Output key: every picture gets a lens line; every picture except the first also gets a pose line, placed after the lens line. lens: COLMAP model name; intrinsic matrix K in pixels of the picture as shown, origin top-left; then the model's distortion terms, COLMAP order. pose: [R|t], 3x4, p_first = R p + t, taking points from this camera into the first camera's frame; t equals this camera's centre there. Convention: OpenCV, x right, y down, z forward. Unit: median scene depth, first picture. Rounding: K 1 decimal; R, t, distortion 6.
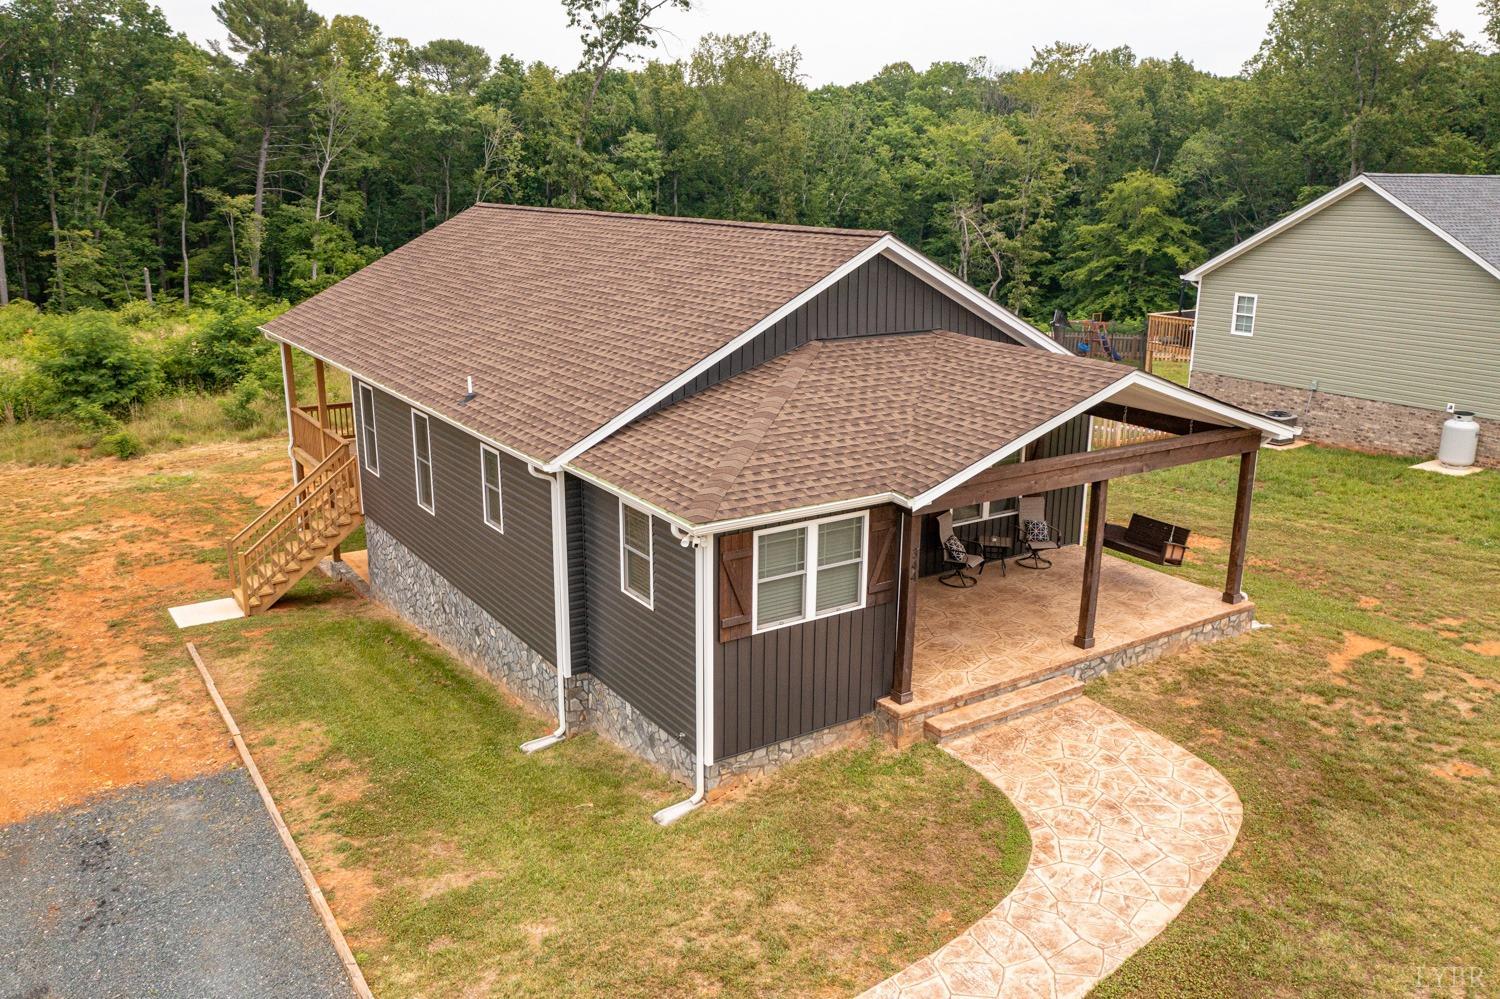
lens RADIAL K [[1191.8, 0, 750.0], [0, 1191.8, 499.5], [0, 0, 1]] dist [0.005736, 0.017441]
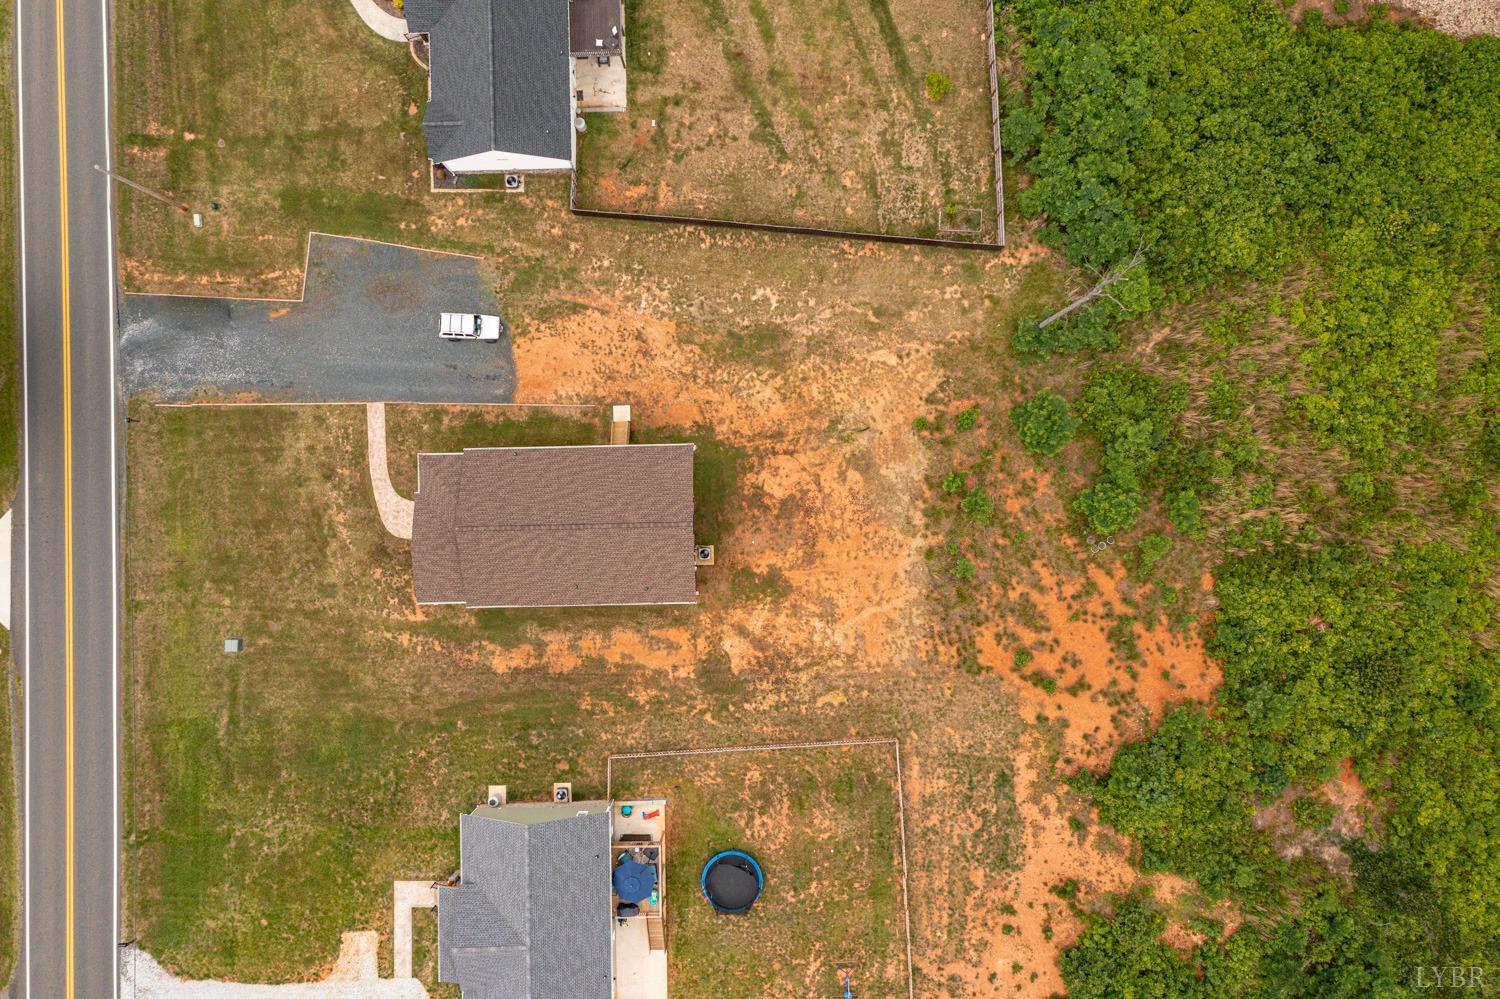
lens RADIAL K [[1205.7, 0, 749.1], [0, 1205.7, 492.7], [0, 0, 1]] dist [0.009732, 0.016391]
pose [[-0.536486, 0.843886, 0.006210, -0.560683], [-0.214548, -0.143505, 0.966114, -4.285239], [0.816181, 0.516974, 0.258043, 0.550849]]
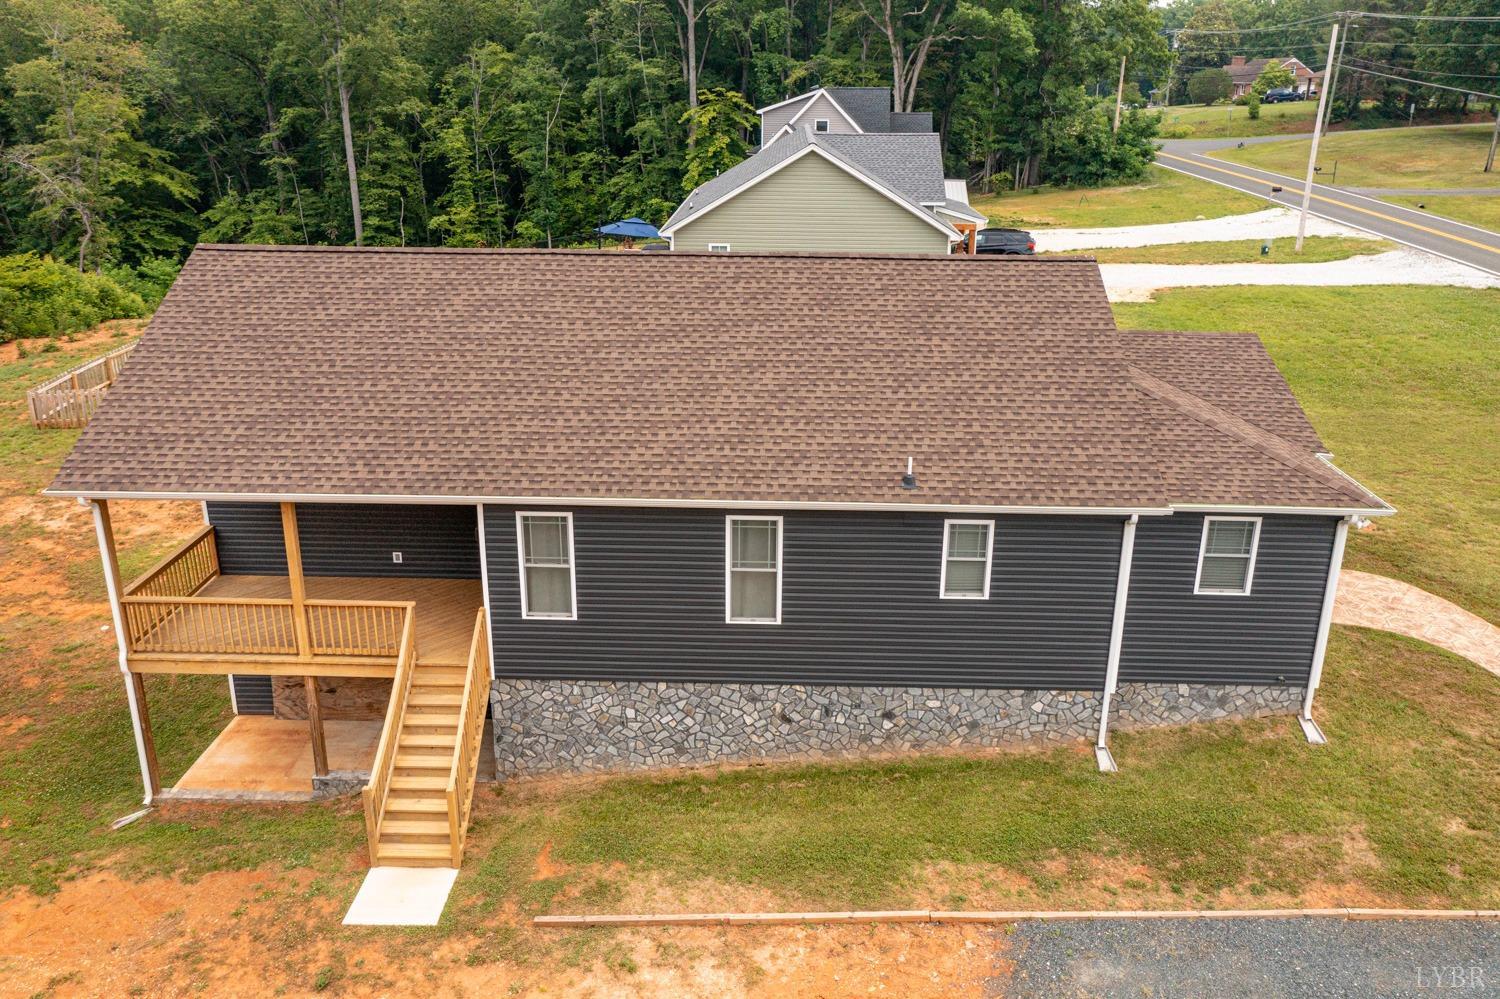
lens RADIAL K [[1193.7, 0, 750.9], [0, 1193.7, 500.3], [0, 0, 1]] dist [0.011115, -0.003464]
pose [[0.576306, -0.276775, 0.768939, -0.937773], [0.213775, 0.959198, 0.185037, -0.244627], [-0.788779, 0.057742, 0.611959, 0.465968]]
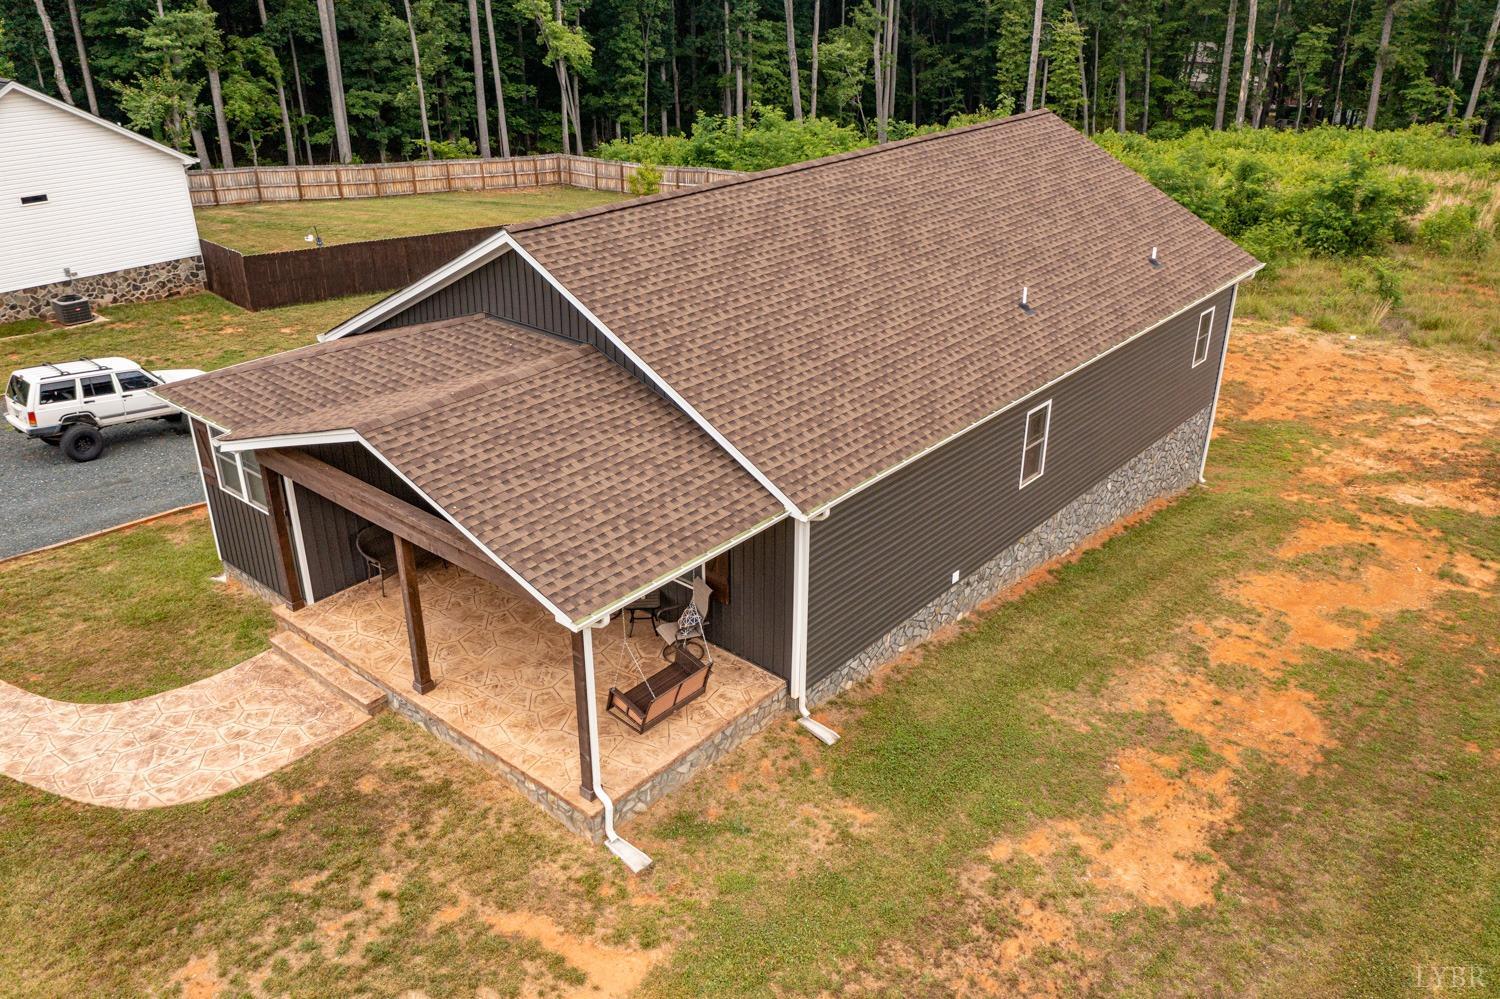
lens RADIAL K [[1191.8, 0, 750.0], [0, 1191.8, 499.5], [0, 0, 1]] dist [0.005736, 0.017441]
pose [[0.274186, 0.409983, -0.869906, 0.952057], [-0.255156, 0.903166, 0.345235, -0.352040], [0.927209, 0.127303, 0.352245, 0.744945]]
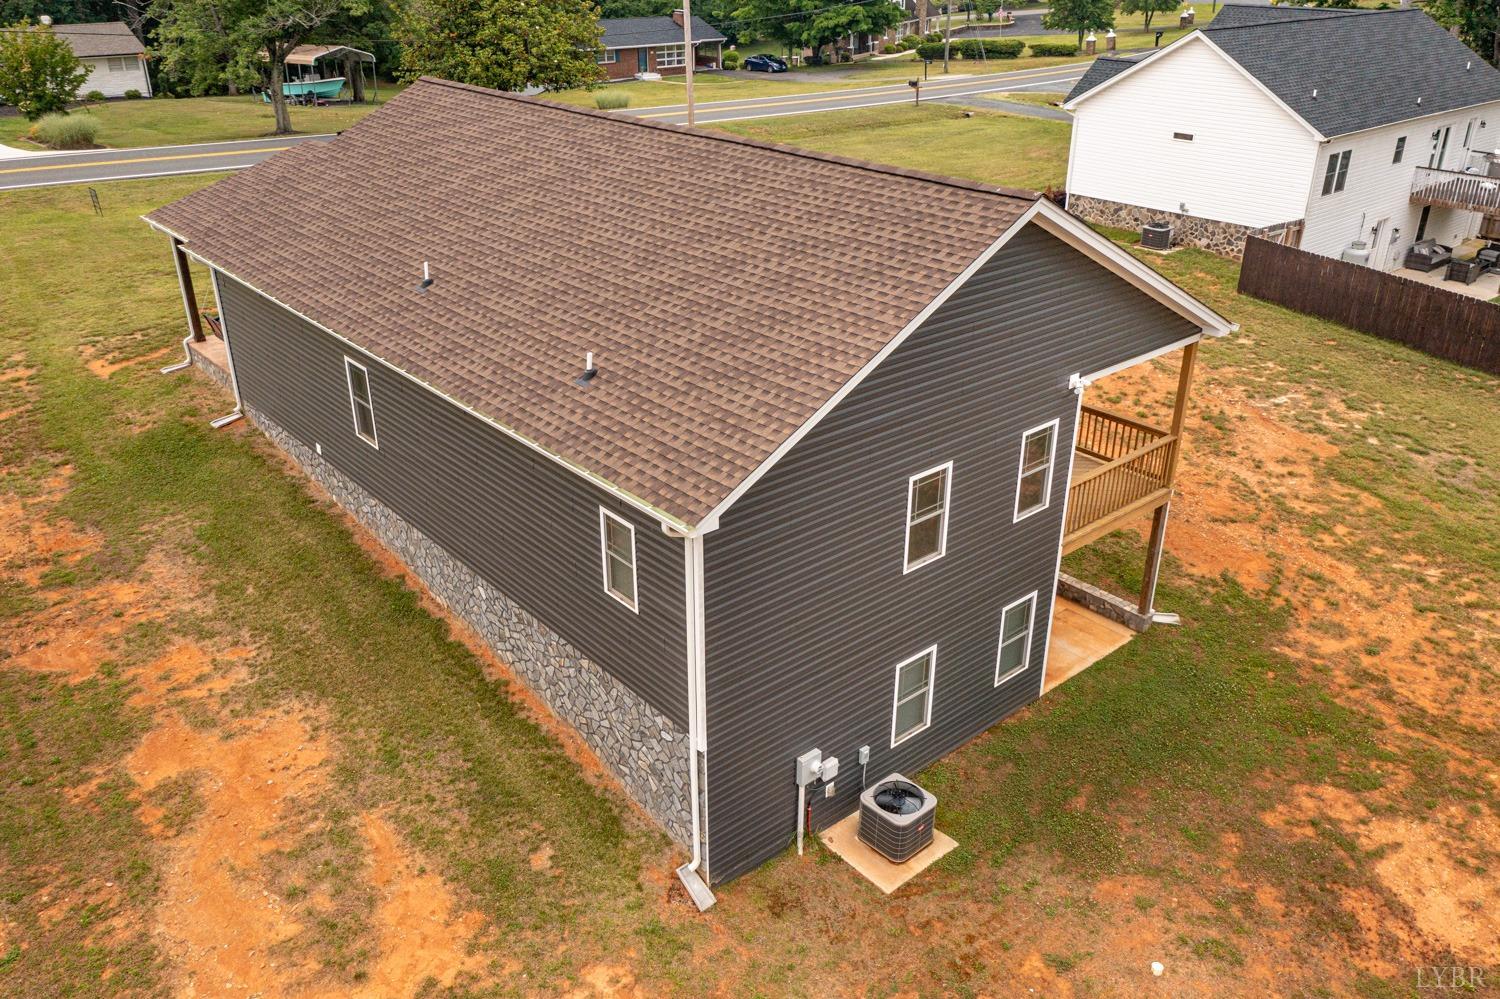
lens RADIAL K [[1191.8, 0, 750.0], [0, 1191.8, 499.5], [0, 0, 1]] dist [0.005736, 0.017441]
pose [[-0.991869, 0.047180, -0.118196, -0.072375], [-0.042614, 0.752007, 0.657776, -0.697475], [0.119918, 0.657465, -0.743882, 2.124876]]
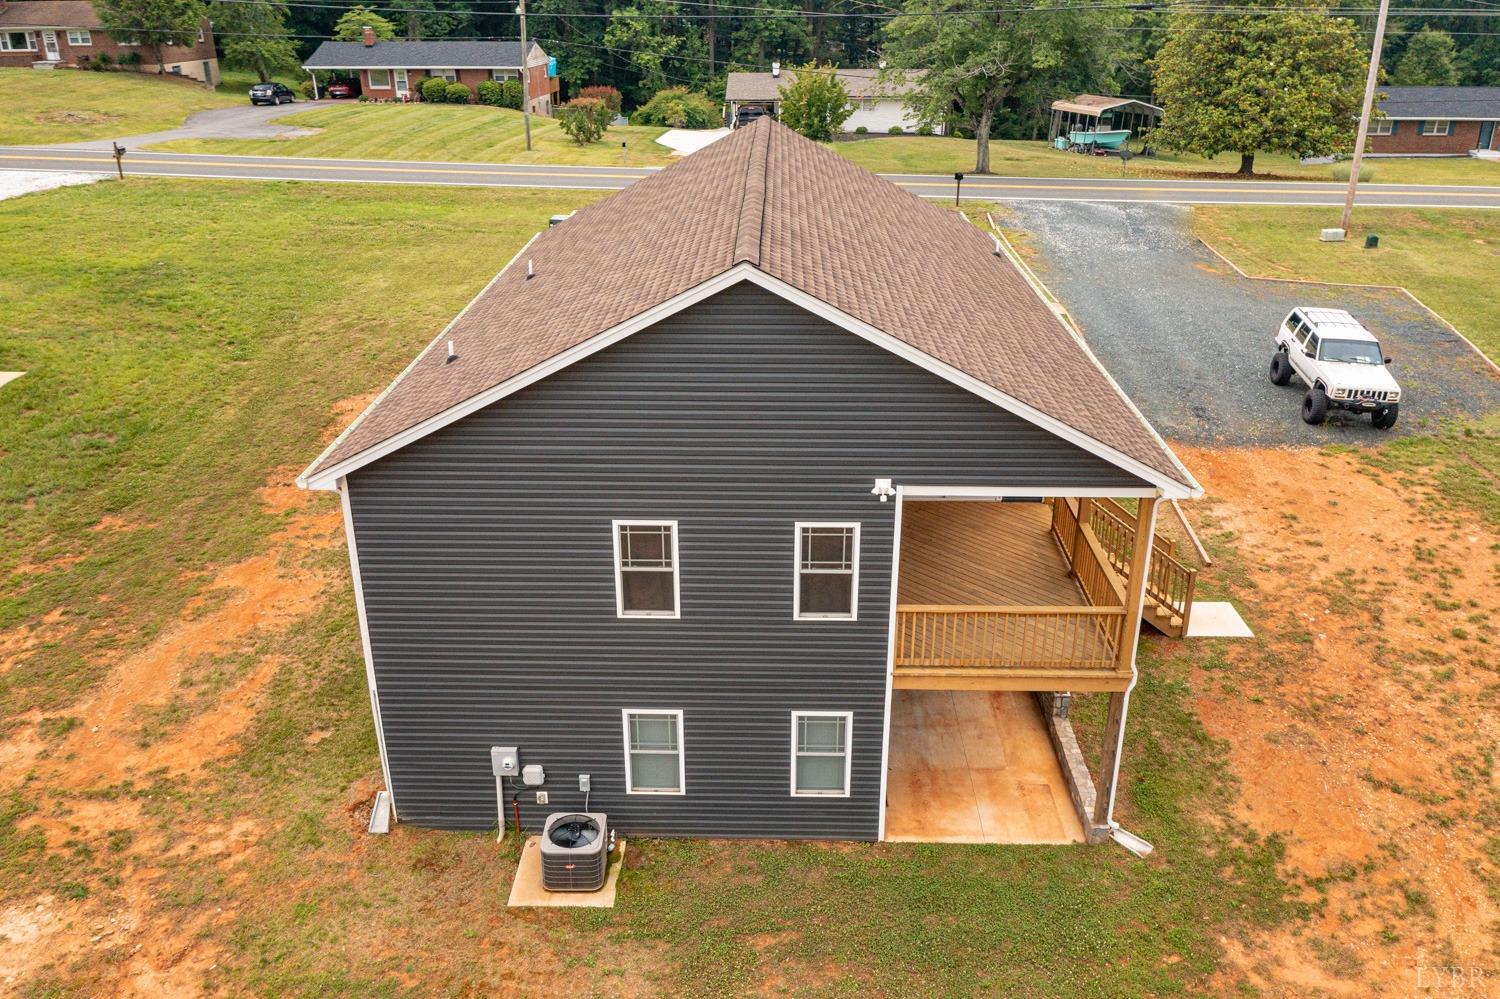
lens RADIAL K [[1198.3, 0, 752.4], [0, 1198.3, 497.0], [0, 0, 1]] dist [0.002984, 0.041341]
pose [[-0.819950, -0.231770, 0.523417, -0.727820], [0.148856, 0.796583, 0.585916, -0.660463], [-0.552743, 0.558335, -0.618658, 1.980599]]
